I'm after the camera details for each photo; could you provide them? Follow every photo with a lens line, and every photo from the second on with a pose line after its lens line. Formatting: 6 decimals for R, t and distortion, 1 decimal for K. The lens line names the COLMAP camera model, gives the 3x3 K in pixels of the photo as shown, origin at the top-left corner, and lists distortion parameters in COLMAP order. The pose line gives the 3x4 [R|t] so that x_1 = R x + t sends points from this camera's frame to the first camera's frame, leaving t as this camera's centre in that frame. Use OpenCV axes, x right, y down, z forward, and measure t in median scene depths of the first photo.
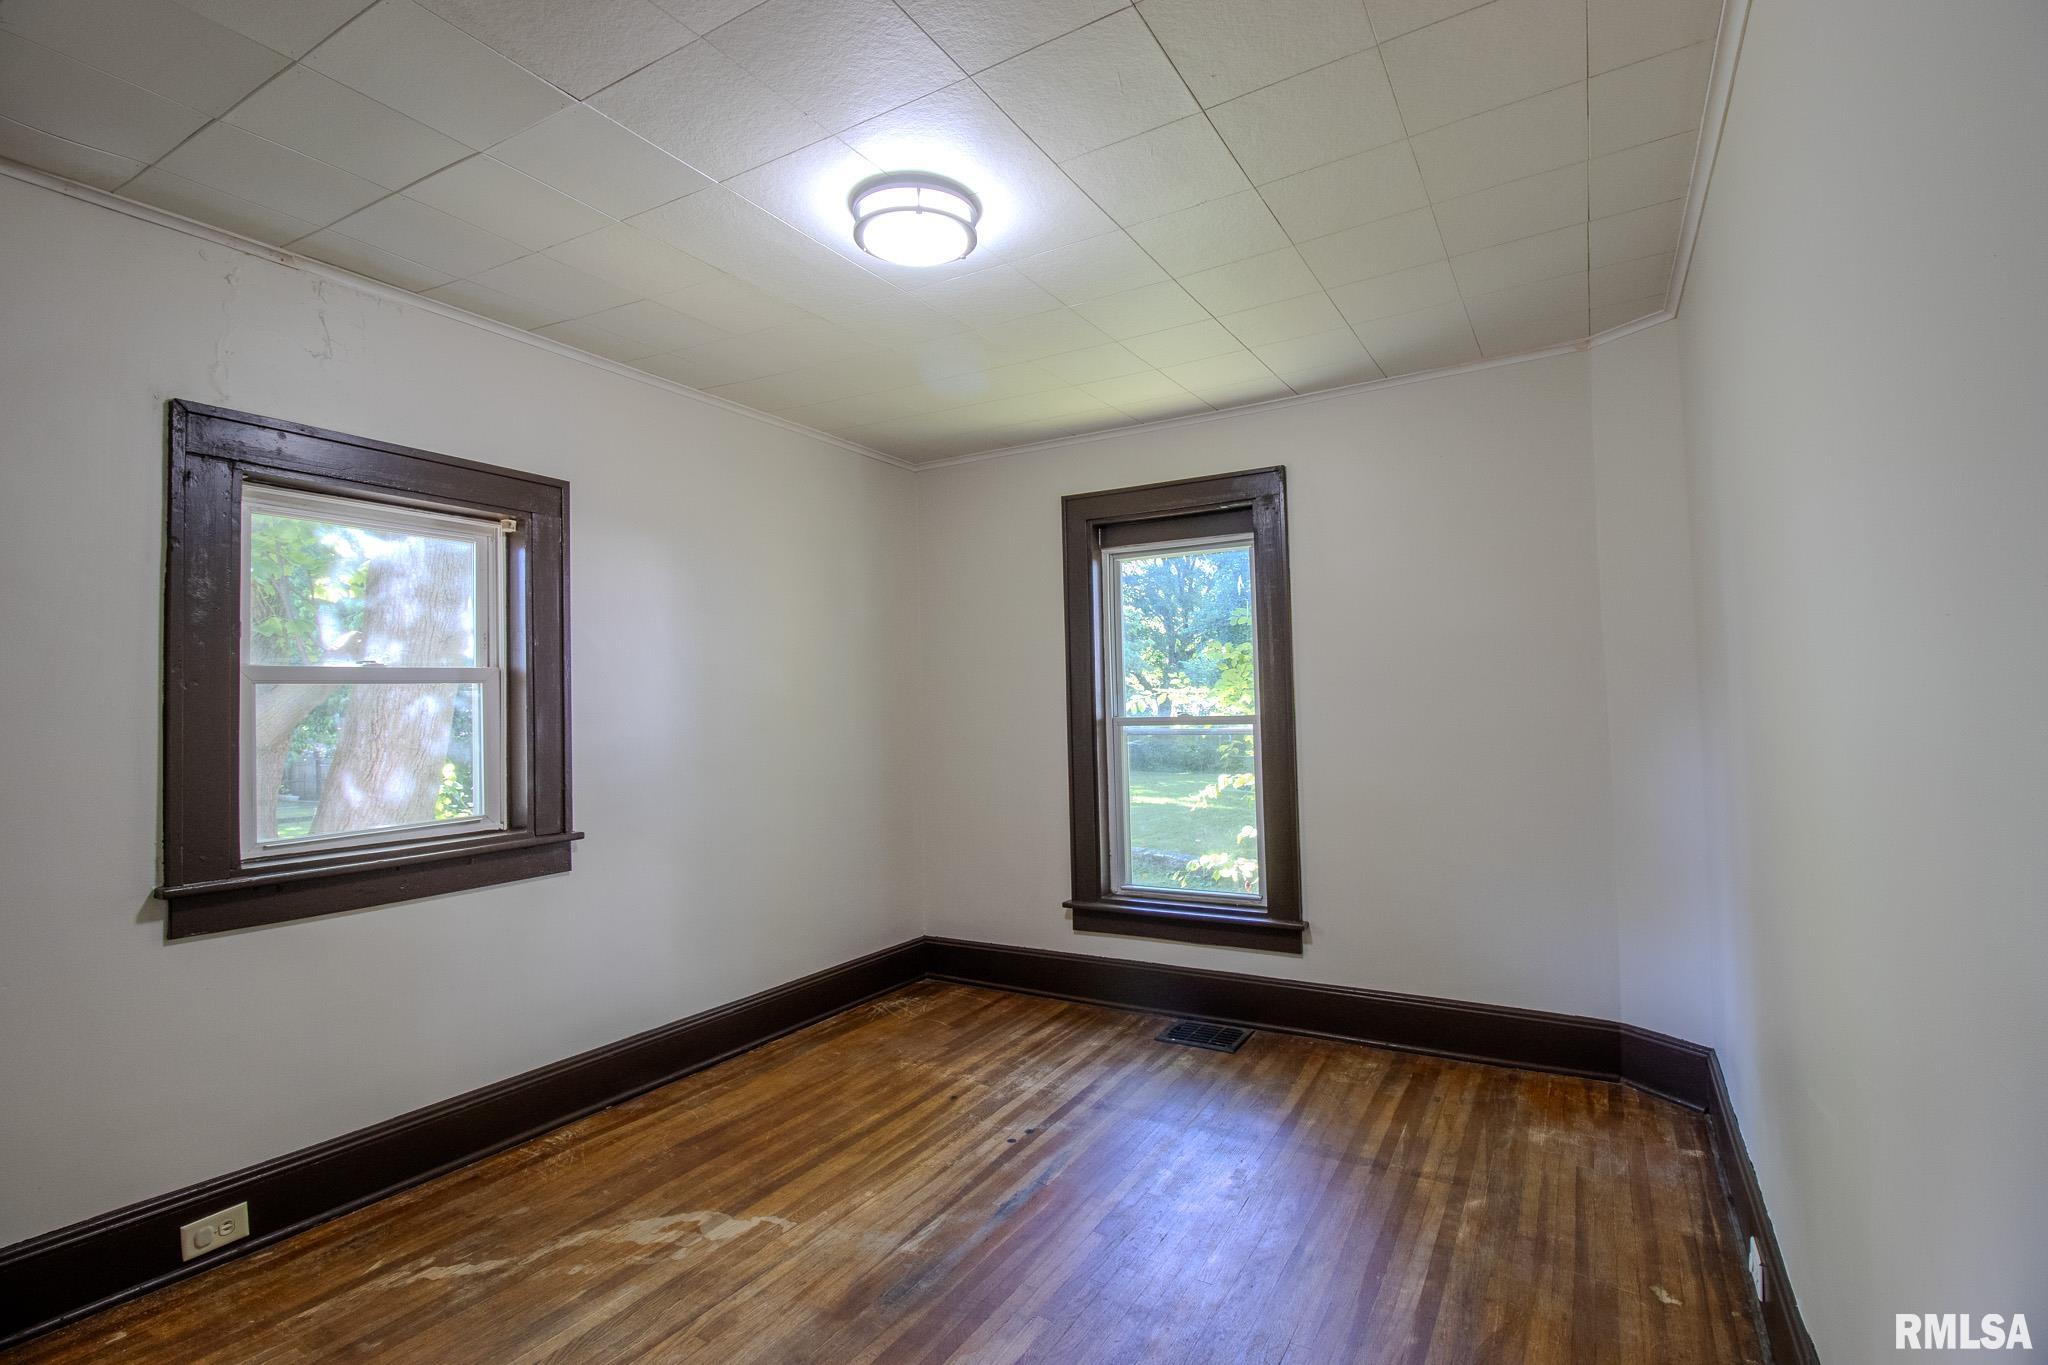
lens RADIAL K [[952.0, 0, 1038.8], [0, 952.0, 679.9], [0, 0, 1]] dist [-0.006600, -0.006708]
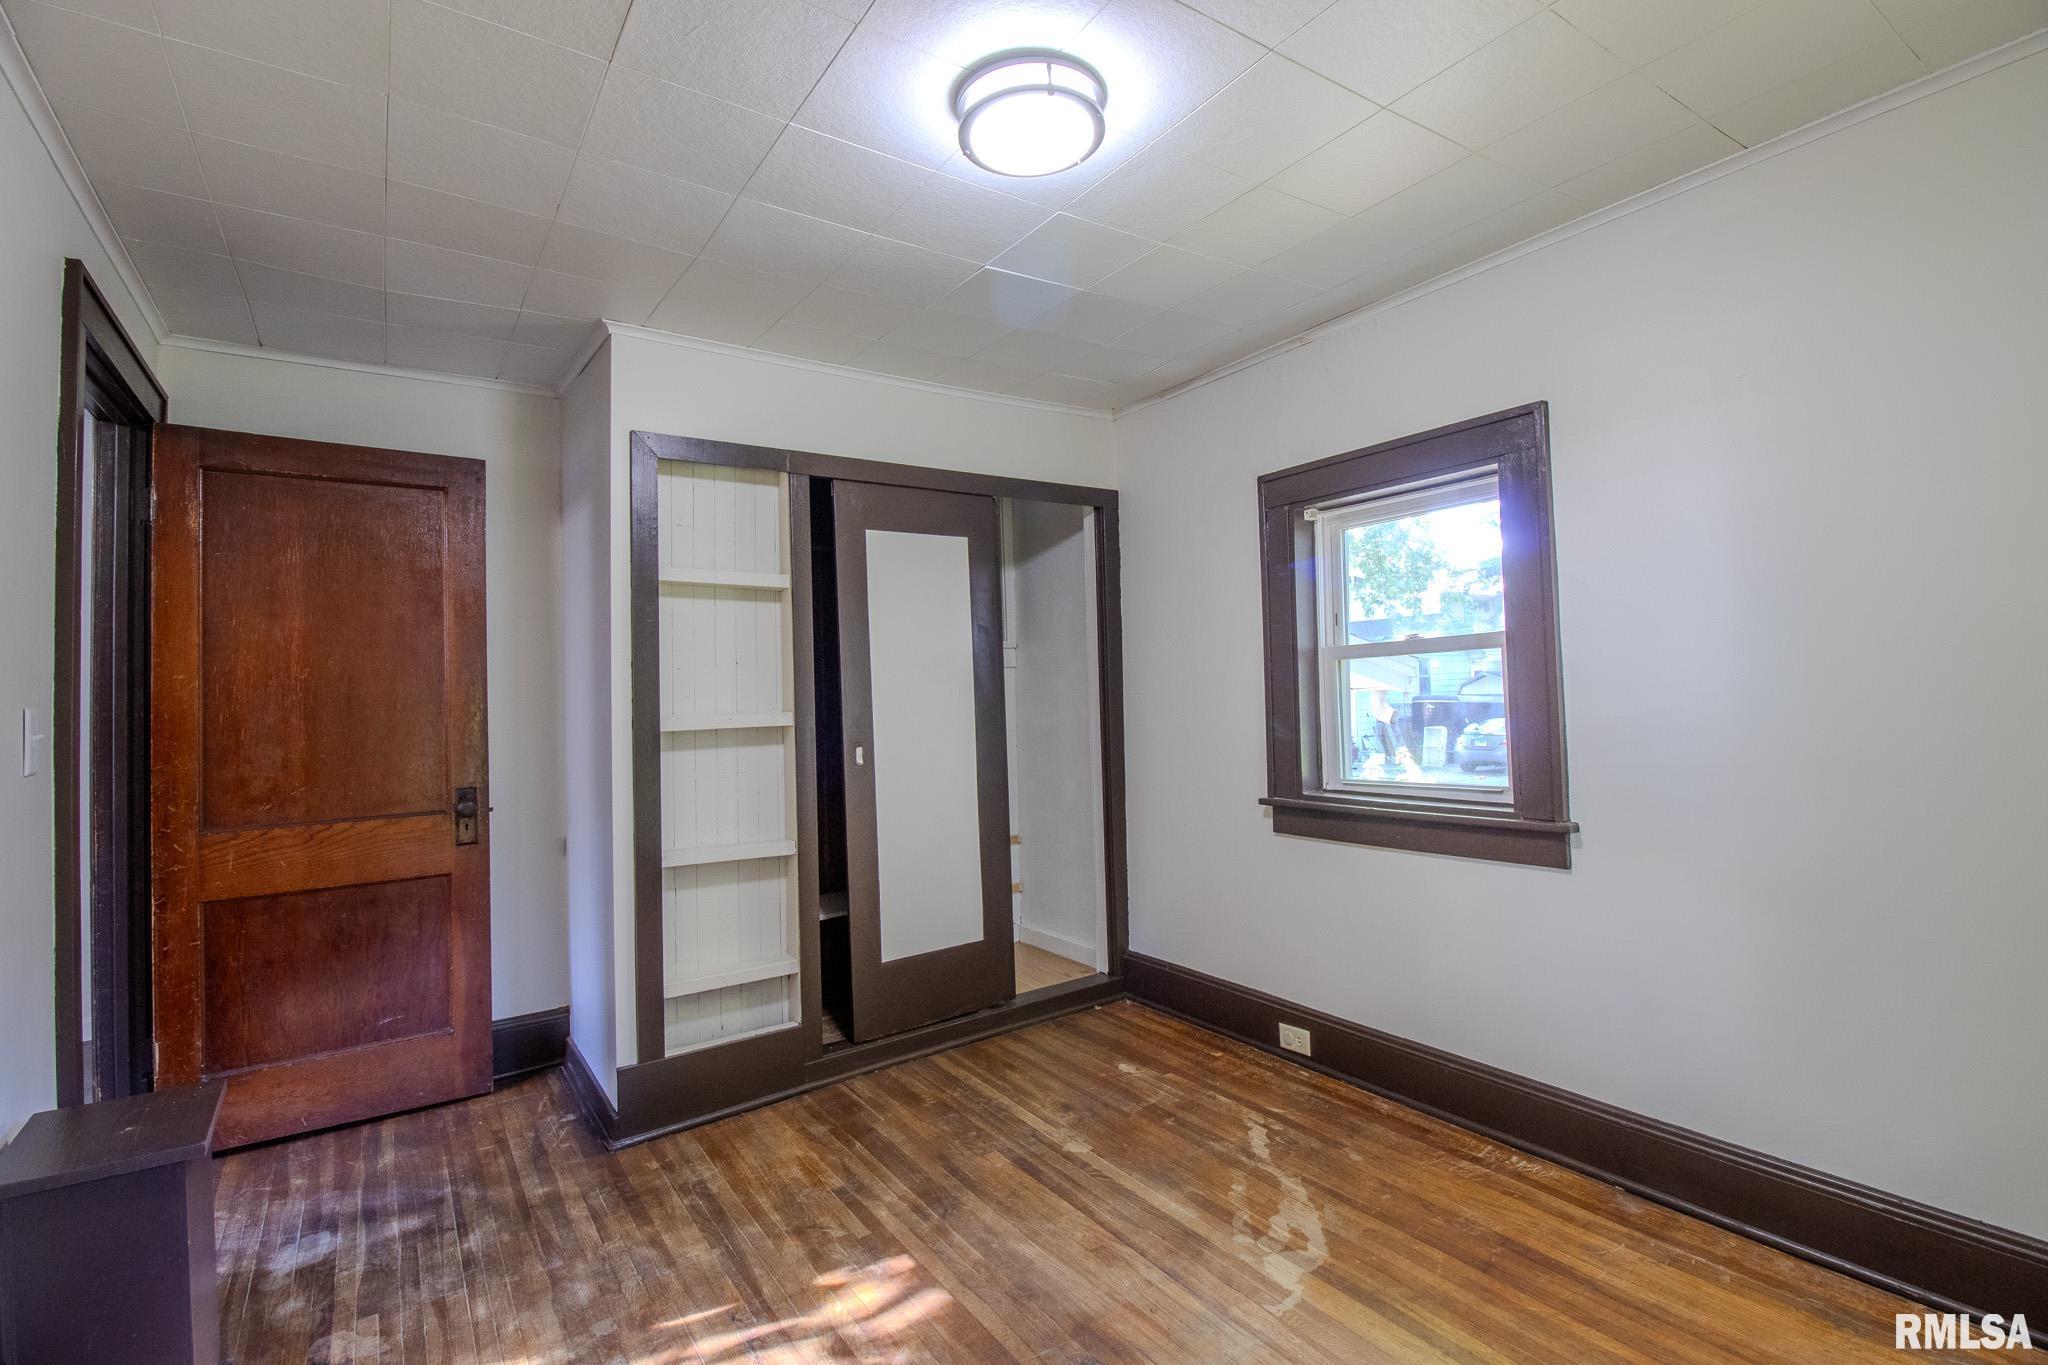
lens RADIAL K [[952.0, 0, 1042.5], [0, 952.0, 674.2], [0, 0, 1]] dist [-0.006600, -0.006708]
pose [[-0.428682, 0.011426, -0.903383, 0.558803], [0.064852, 0.997730, -0.018155, 0.021463], [0.901125, -0.066369, -0.428450, 1.192222]]
